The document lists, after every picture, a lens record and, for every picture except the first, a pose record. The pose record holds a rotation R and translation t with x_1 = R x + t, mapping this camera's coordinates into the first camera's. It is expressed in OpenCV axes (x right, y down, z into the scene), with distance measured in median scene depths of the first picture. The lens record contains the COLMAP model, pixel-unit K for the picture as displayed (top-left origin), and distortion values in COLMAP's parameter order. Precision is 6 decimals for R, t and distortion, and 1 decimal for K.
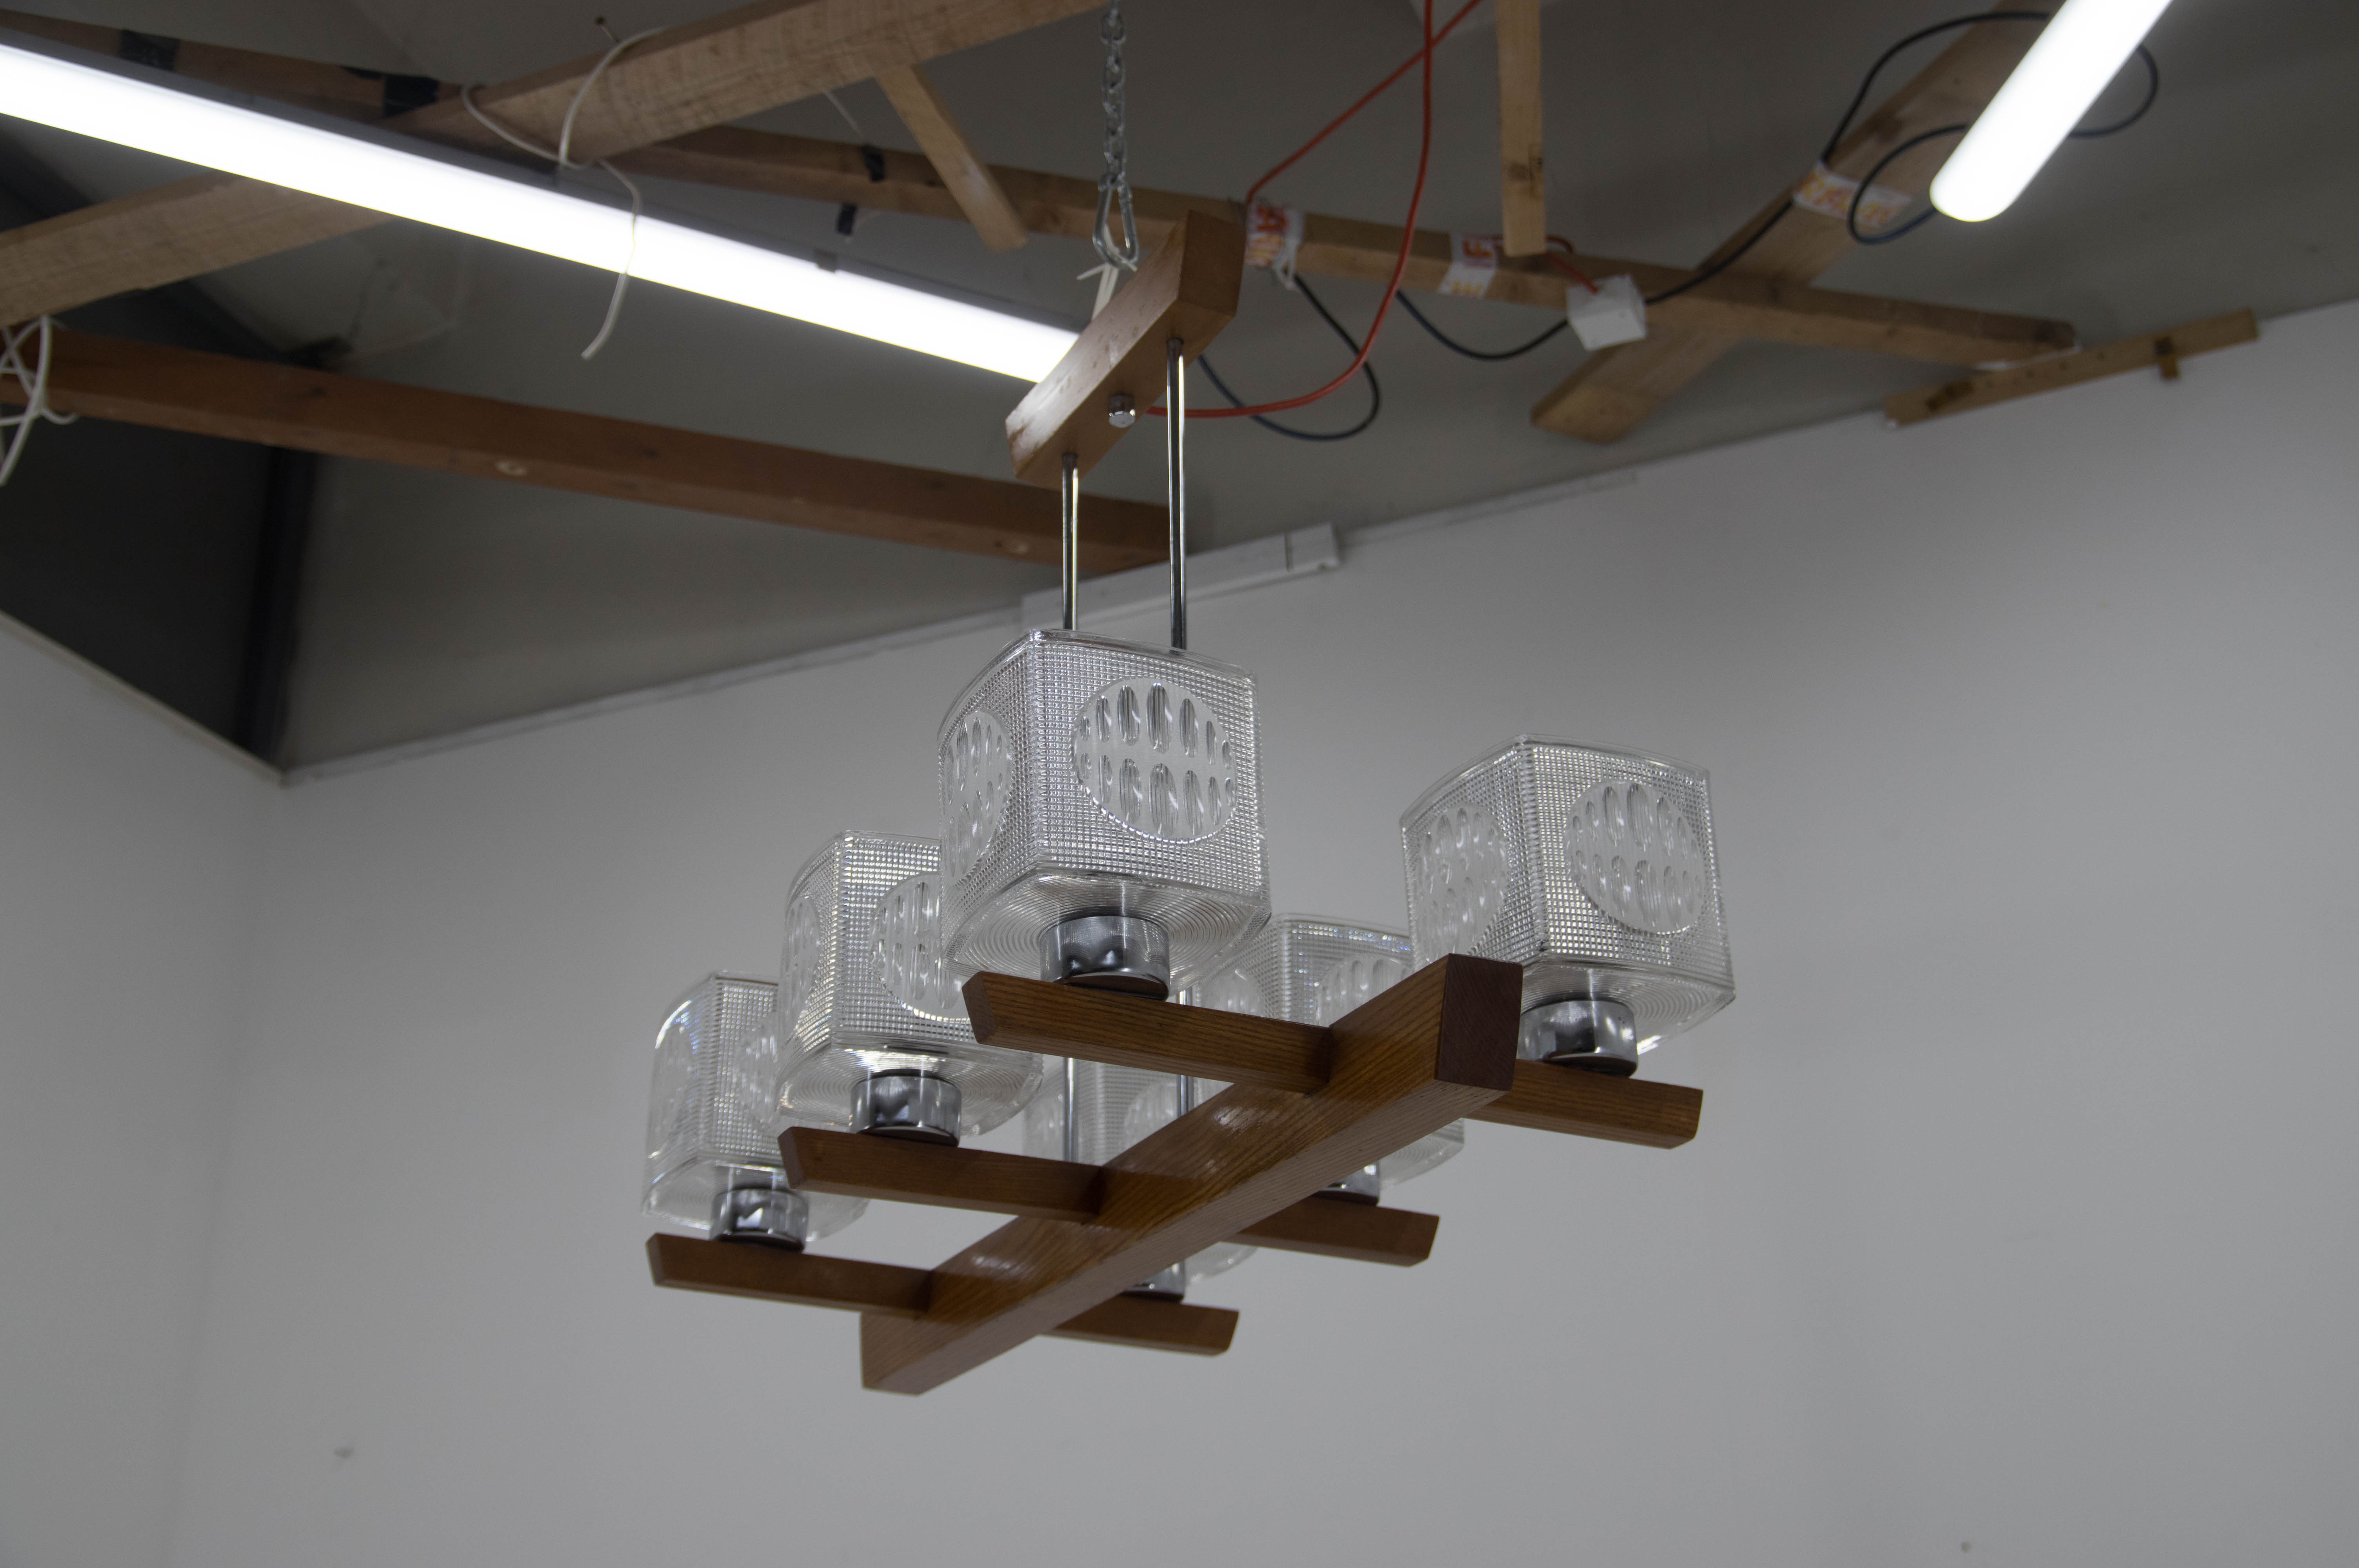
lens RADIAL K [[2889.6, 0, 1179.5], [0, 2889.6, 784.0], [0, 0, 1]] dist [0.139246, -0.000294]
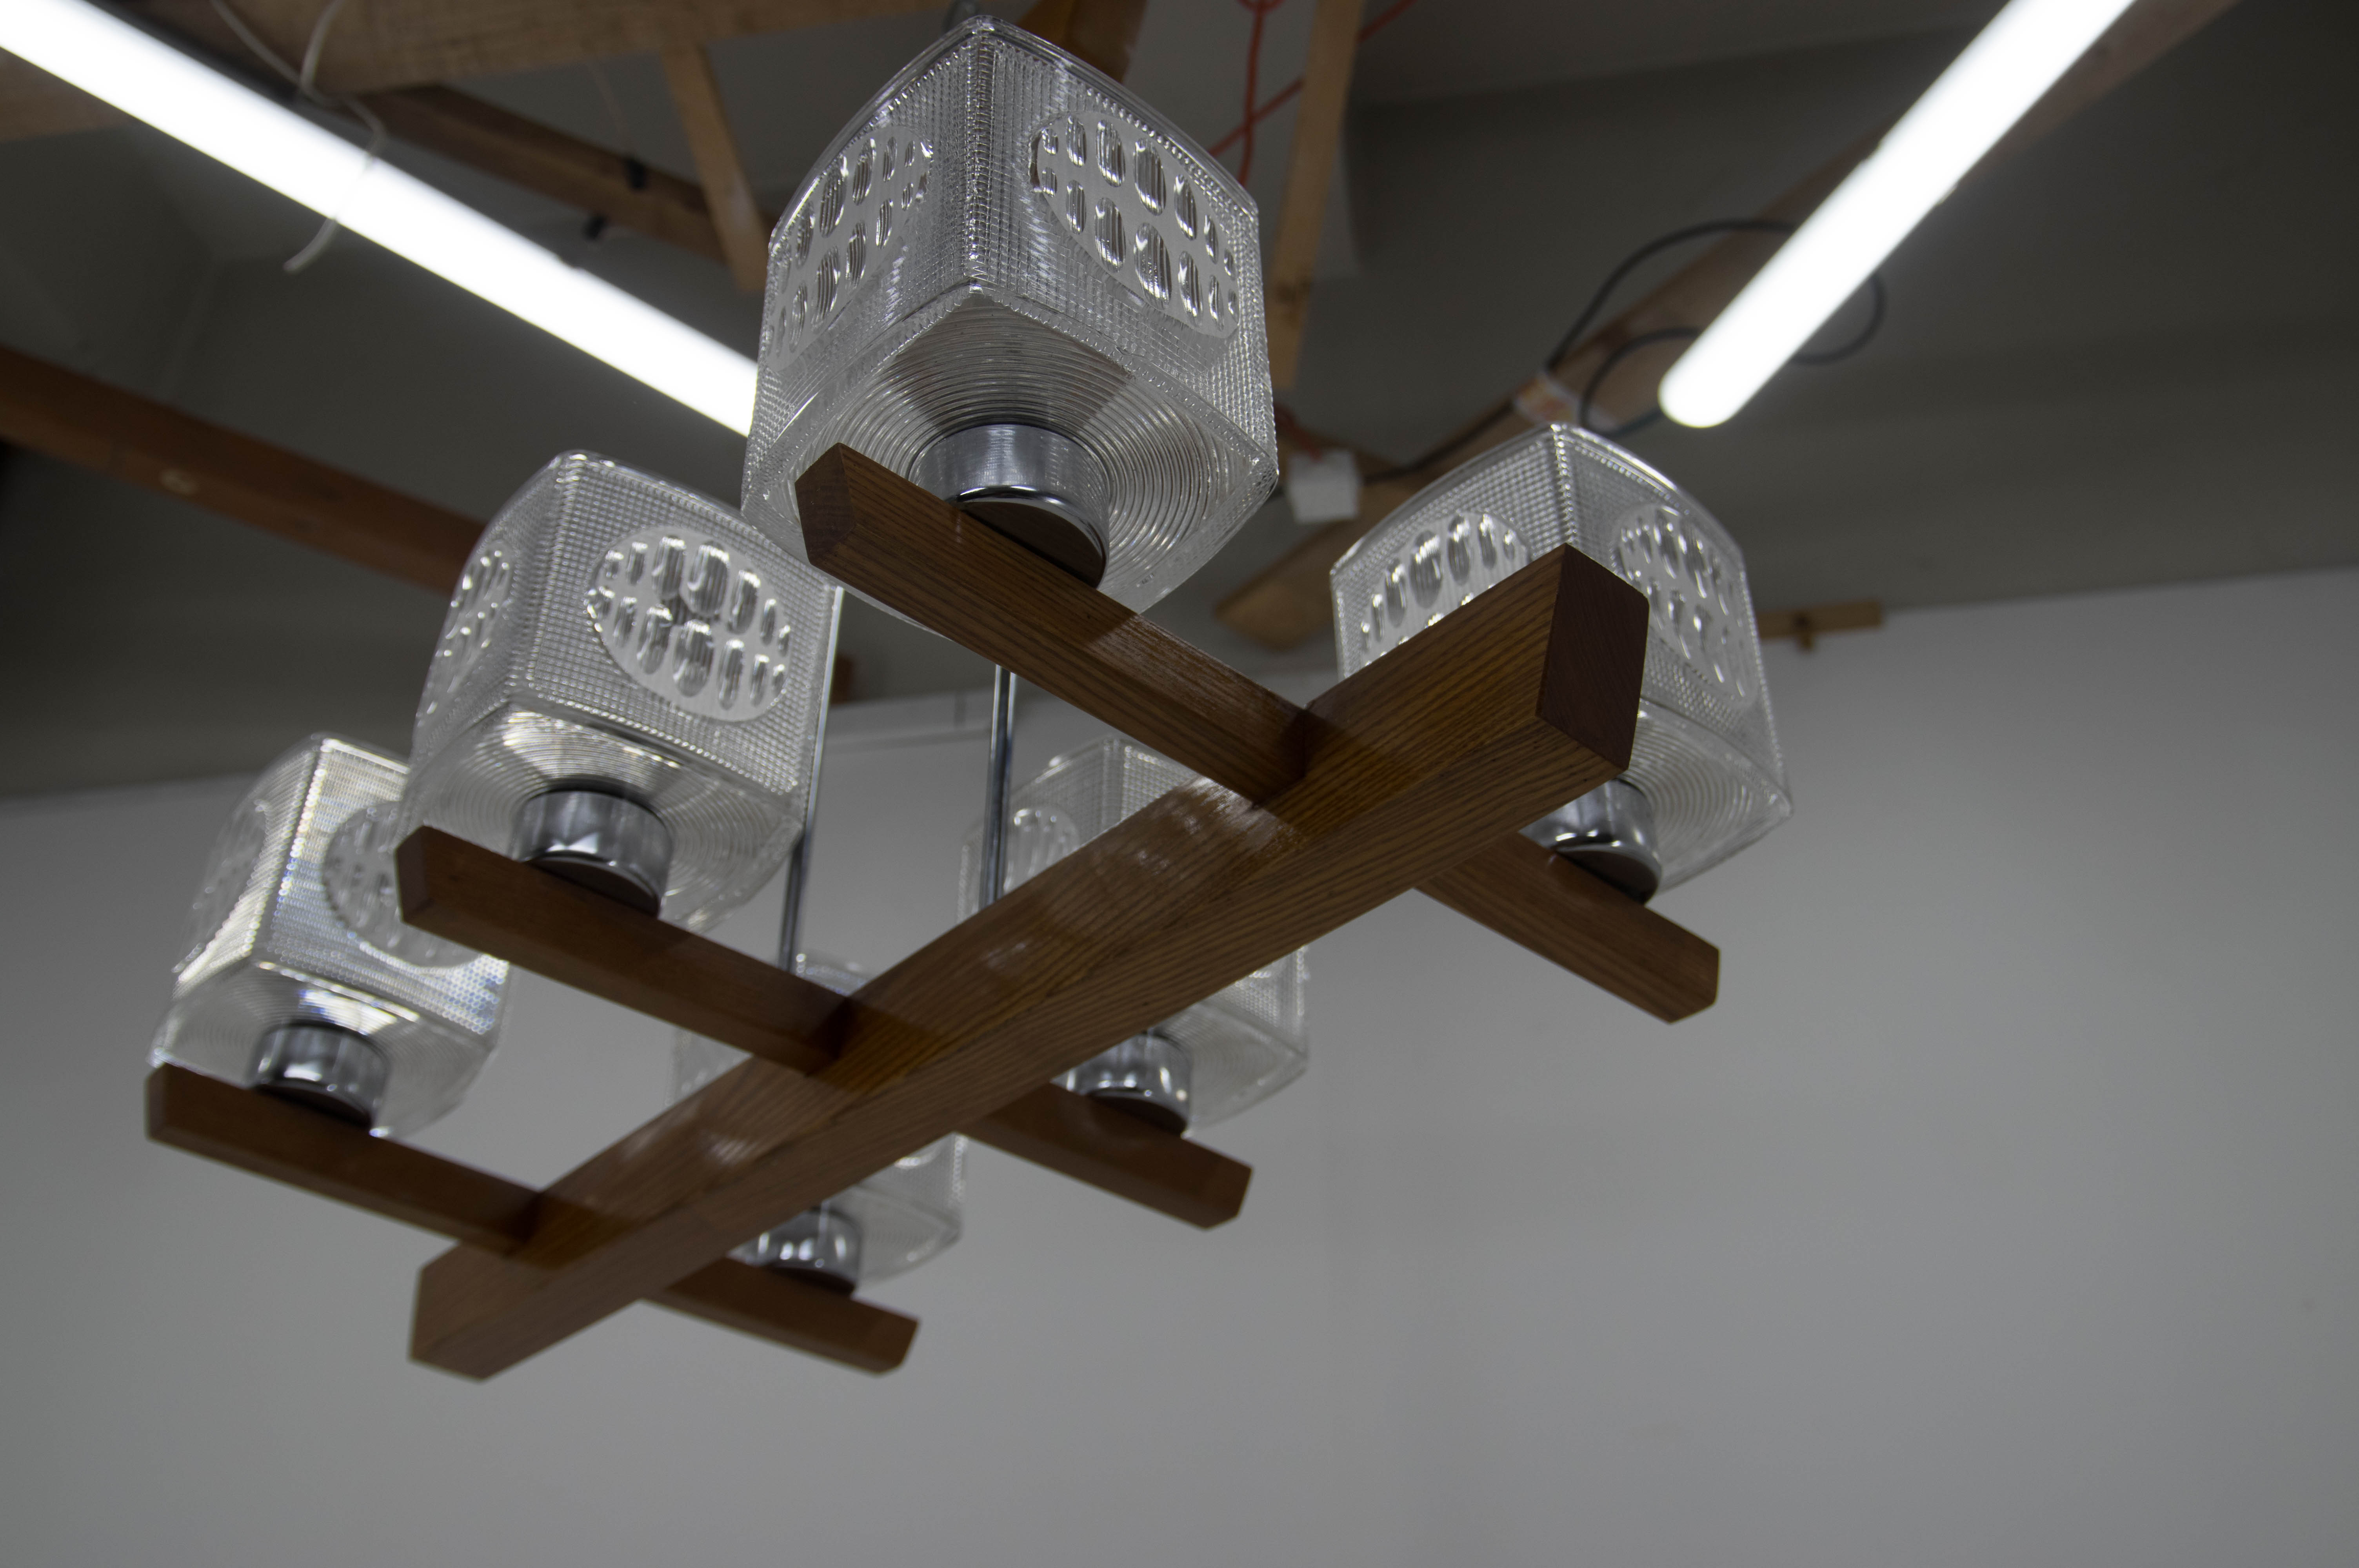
lens RADIAL K [[2274.3, 0, 1179.5], [0, 2274.3, 784.0], [0, 0, 1]] dist [0.014099, 0.006909]
pose [[0.970033, 0.162847, 0.180326, -0.034153], [-0.128939, 0.974047, -0.186030, 0.107036], [-0.205940, 0.157204, 0.965855, 0.269262]]
